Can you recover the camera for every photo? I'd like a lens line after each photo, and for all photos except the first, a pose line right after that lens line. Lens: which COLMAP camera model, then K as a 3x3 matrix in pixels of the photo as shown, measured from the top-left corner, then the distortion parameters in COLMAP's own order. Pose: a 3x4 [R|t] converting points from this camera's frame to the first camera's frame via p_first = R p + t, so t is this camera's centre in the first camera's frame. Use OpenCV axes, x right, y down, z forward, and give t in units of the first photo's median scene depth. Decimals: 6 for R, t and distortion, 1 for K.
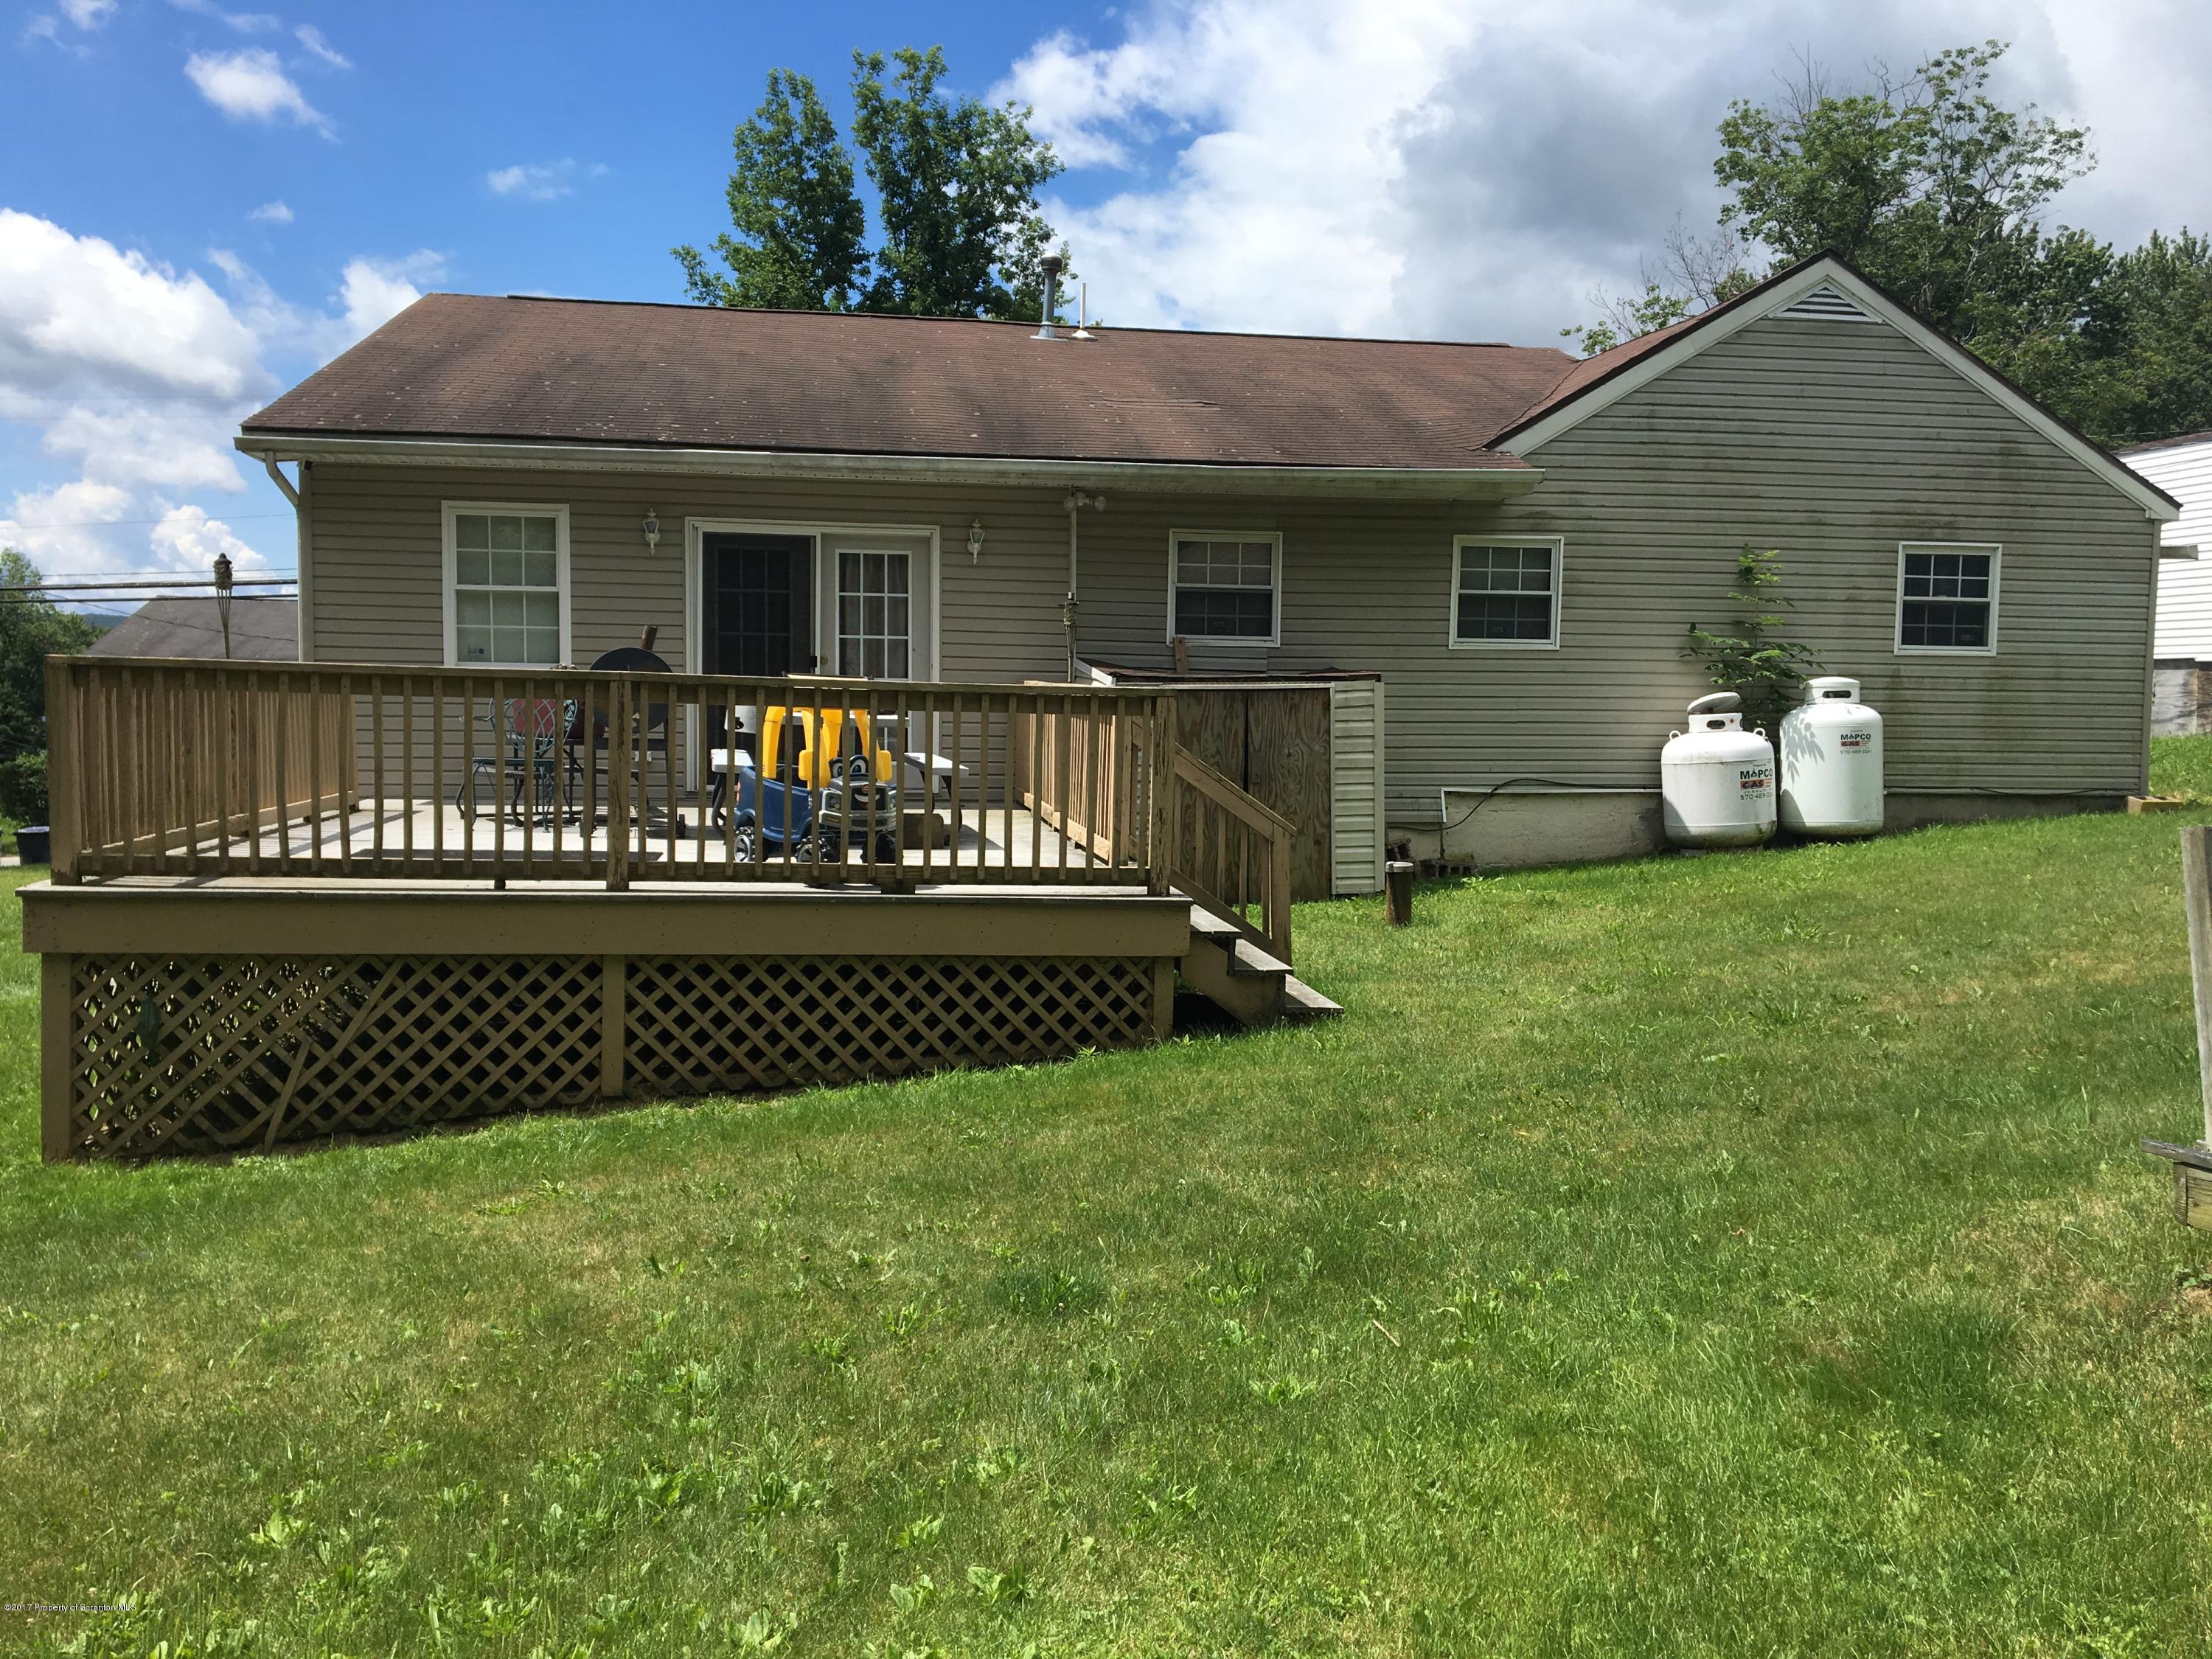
lens RADIAL K [[1854.9, 0, 1095.3], [0, 1854.9, 805.9], [0, 0, 1]] dist [0.083087, -0.107195]
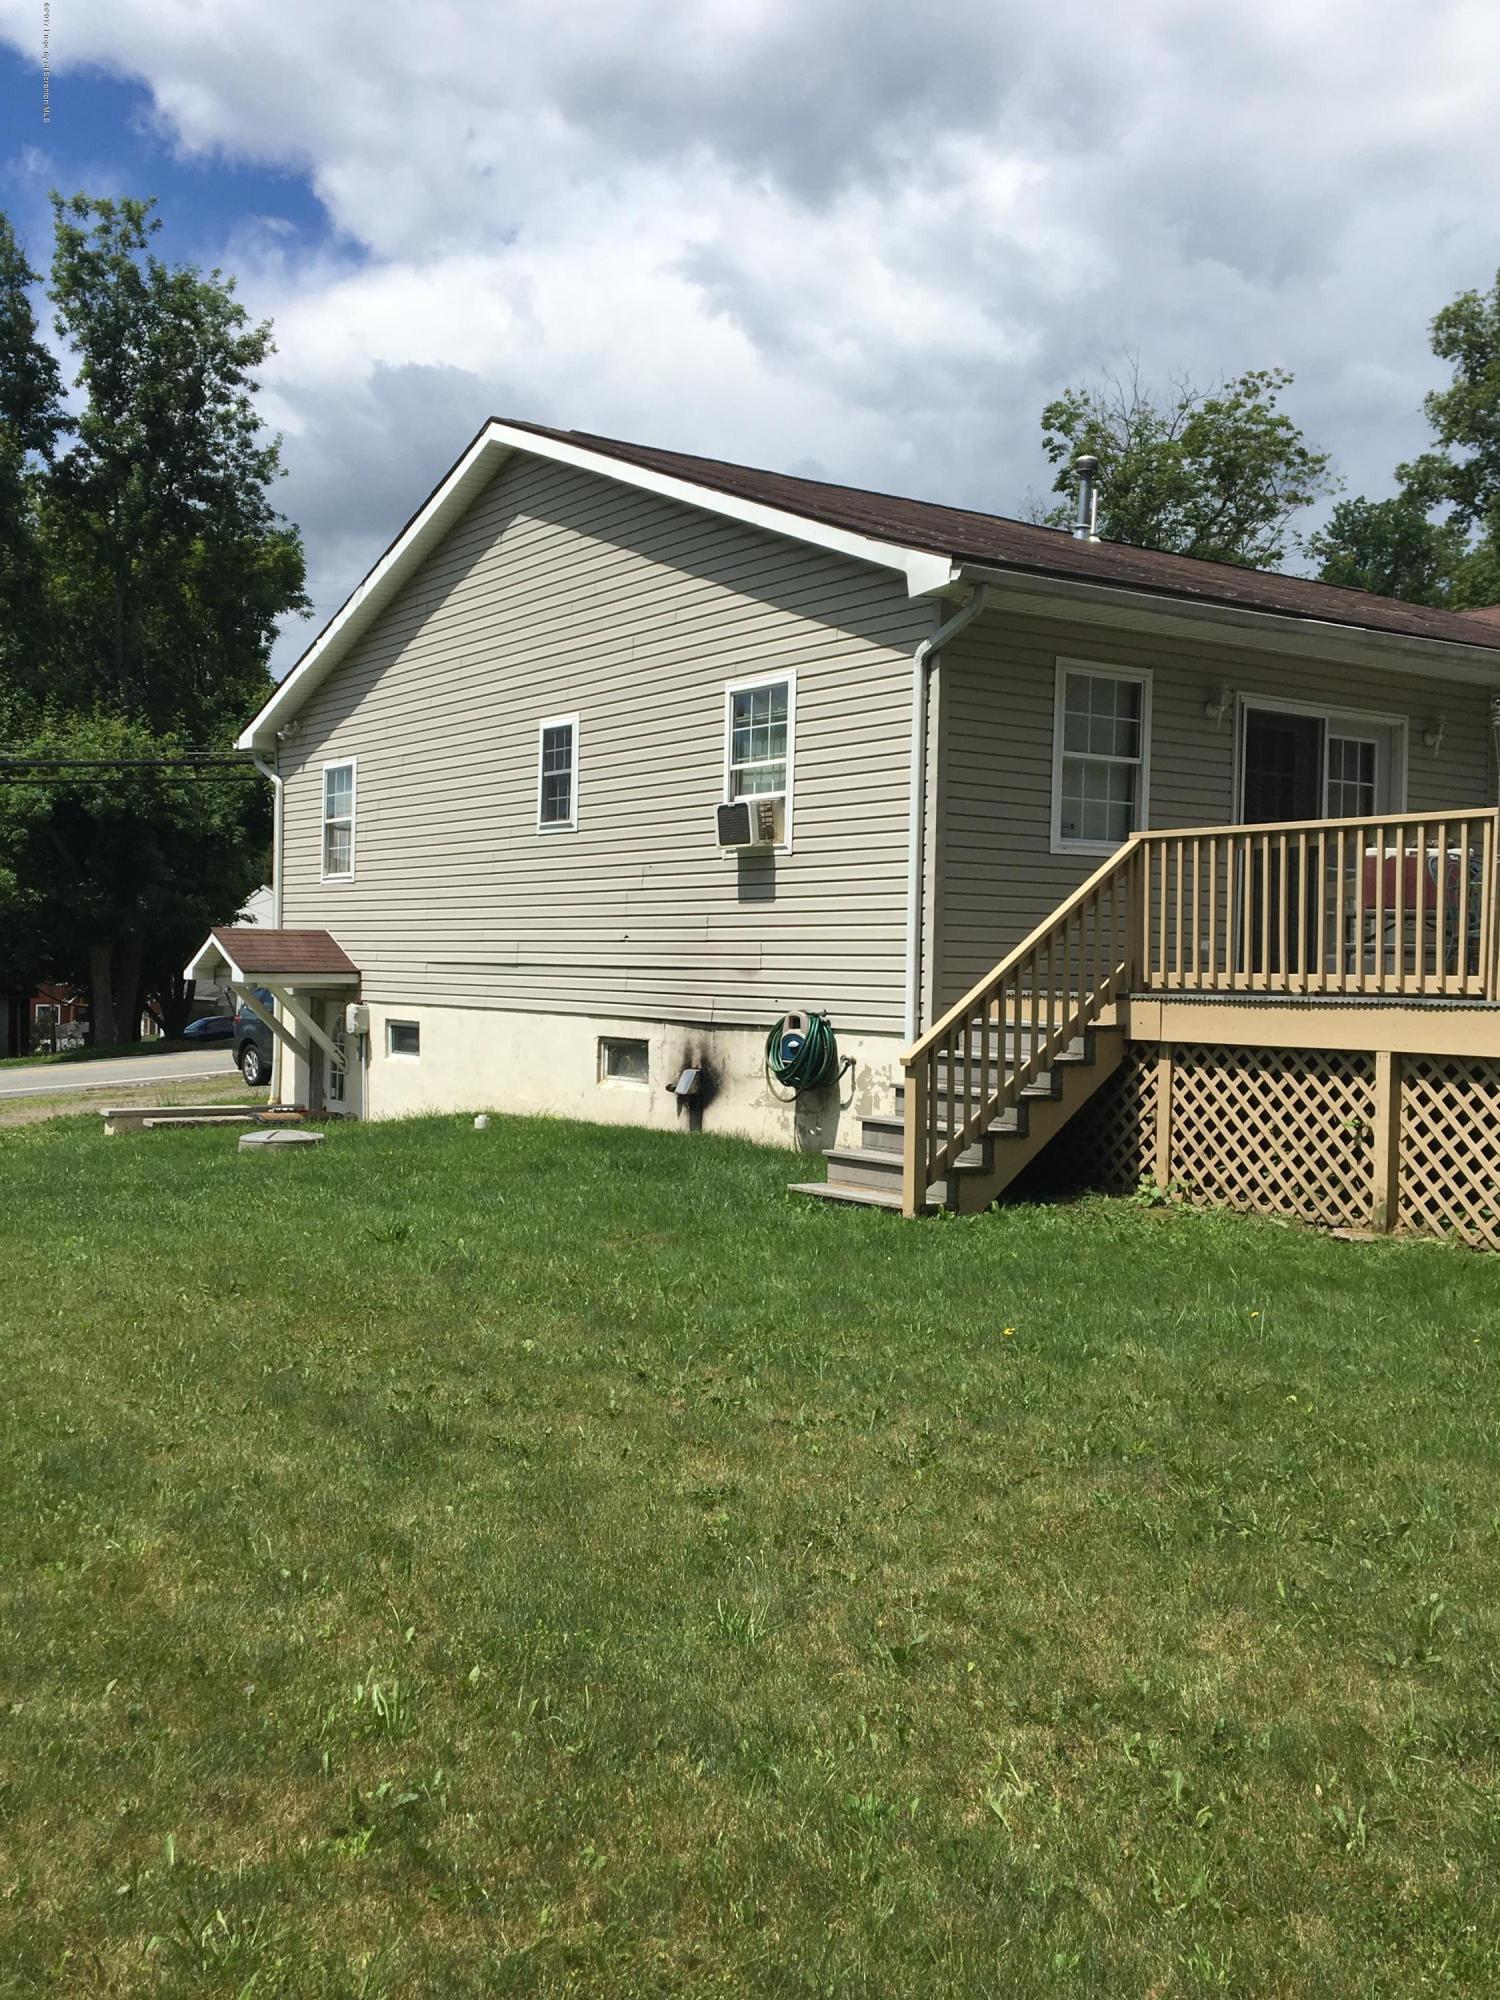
lens RADIAL K [[1956.6, 0, 719.6], [0, 1956.6, 968.4], [0, 0, 1]] dist [0.068998, 0.000000]
pose [[0.901269, 0.007567, 0.433194, -0.833044], [0.016217, 0.998558, -0.051181, 0.028786], [-0.432956, 0.053153, 0.899846, 0.214770]]
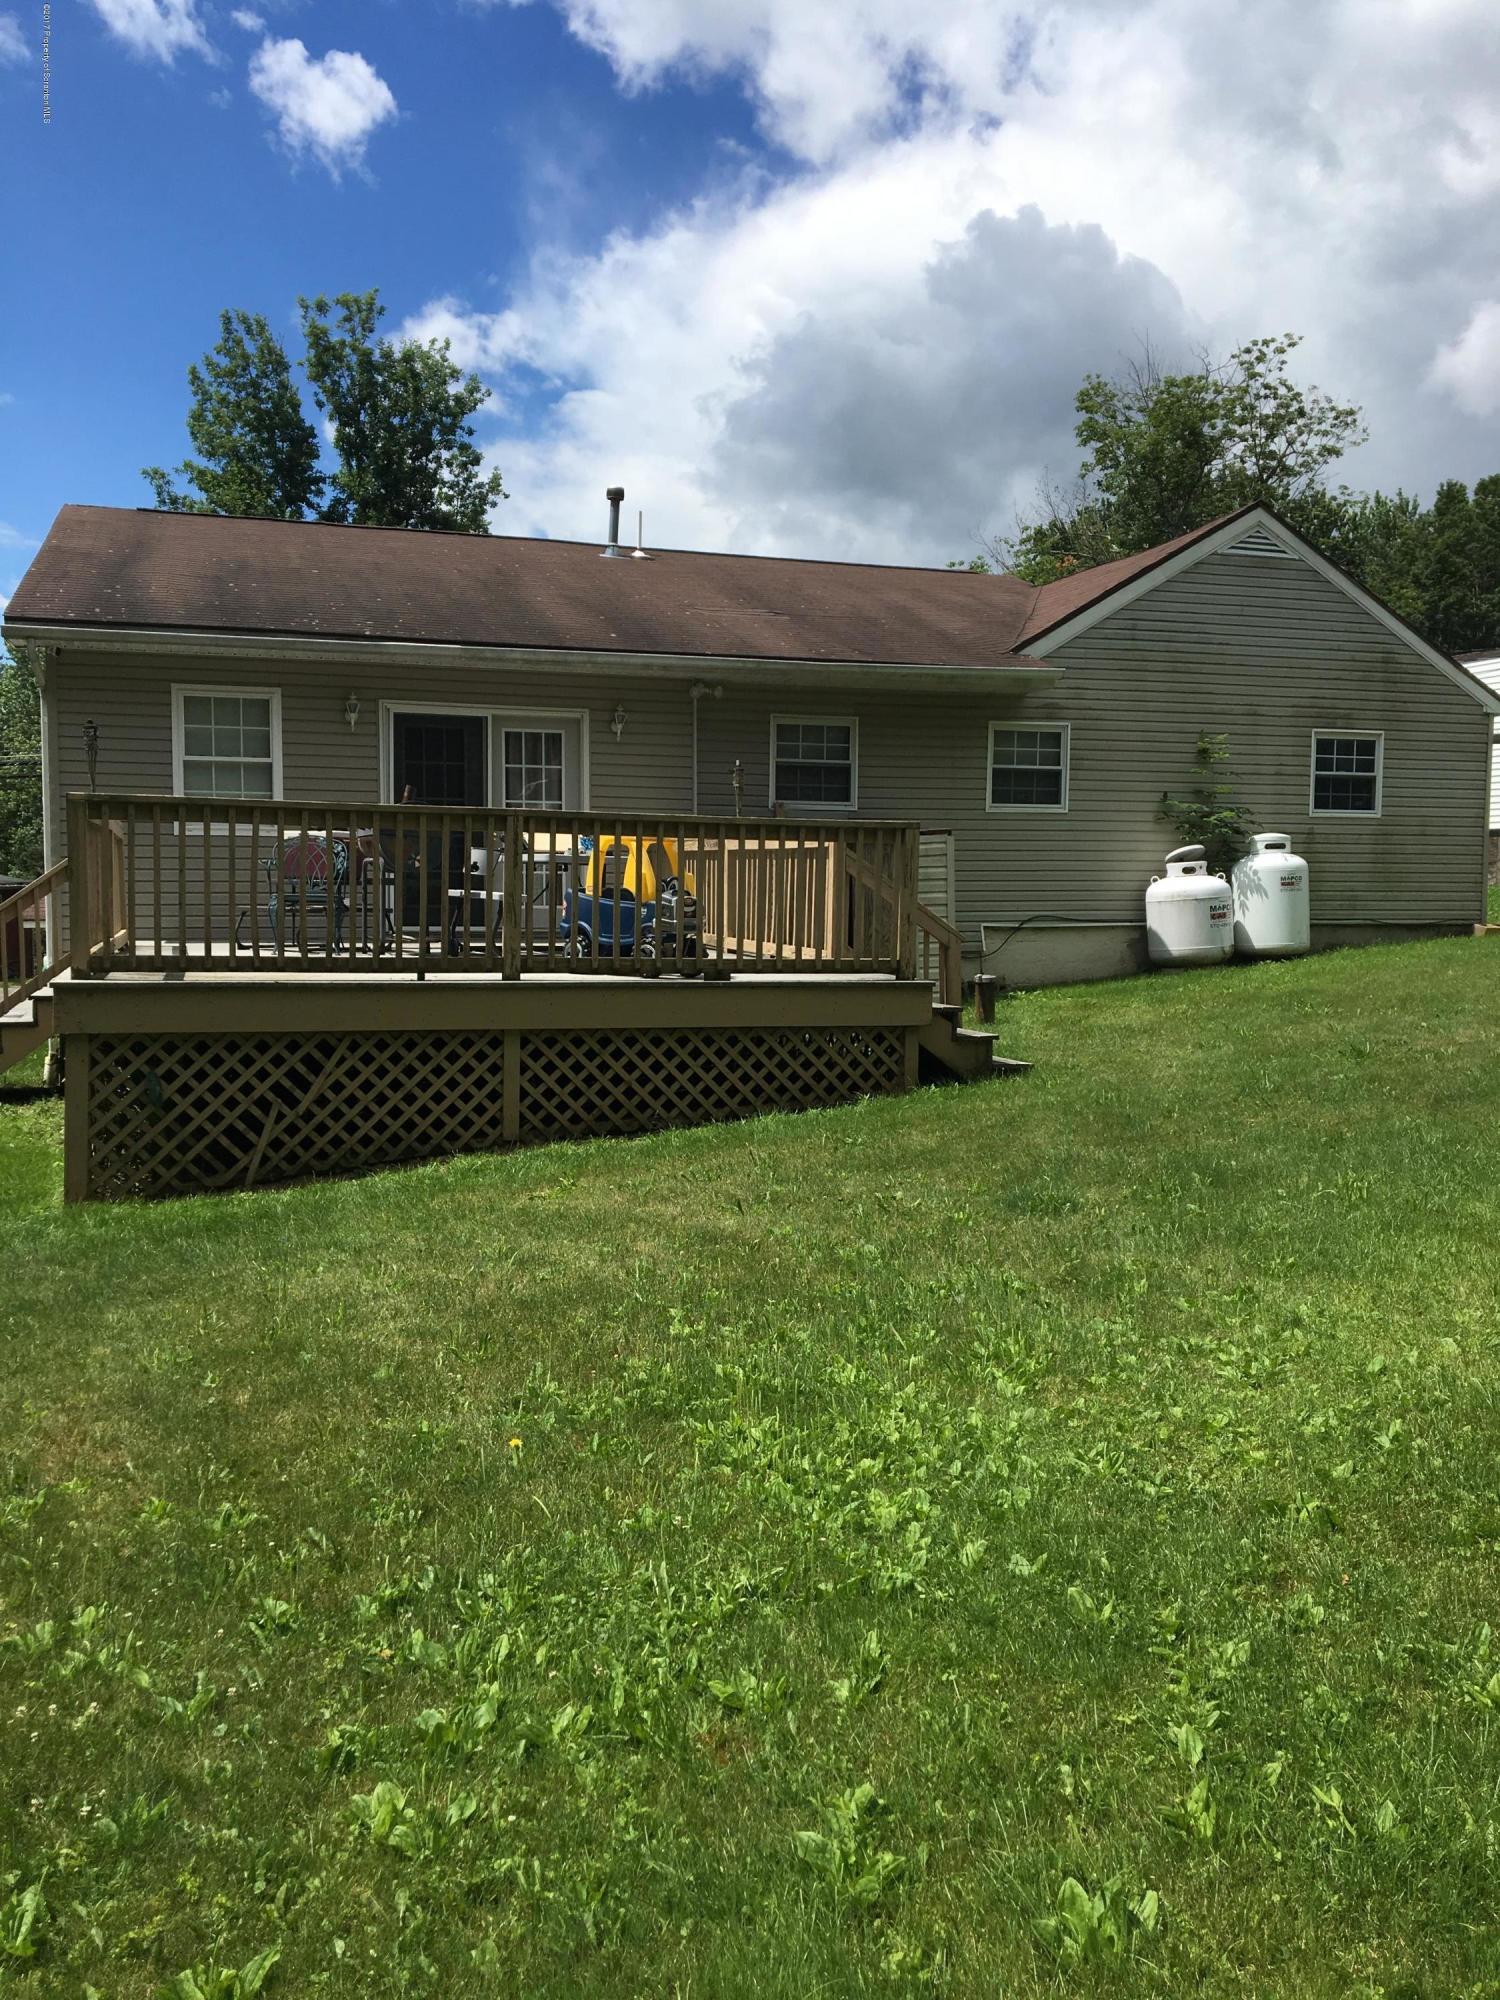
lens RADIAL K [[1677.1, 0, 743.2], [0, 1677.1, 996.2], [0, 0, 1]] dist [0.083087, -0.107195]
pose [[0.986145, -0.020847, 0.164573, -0.162300], [0.020005, 0.999777, 0.006772, 0.028996], [-0.164678, -0.003386, 0.986342, -0.091542]]
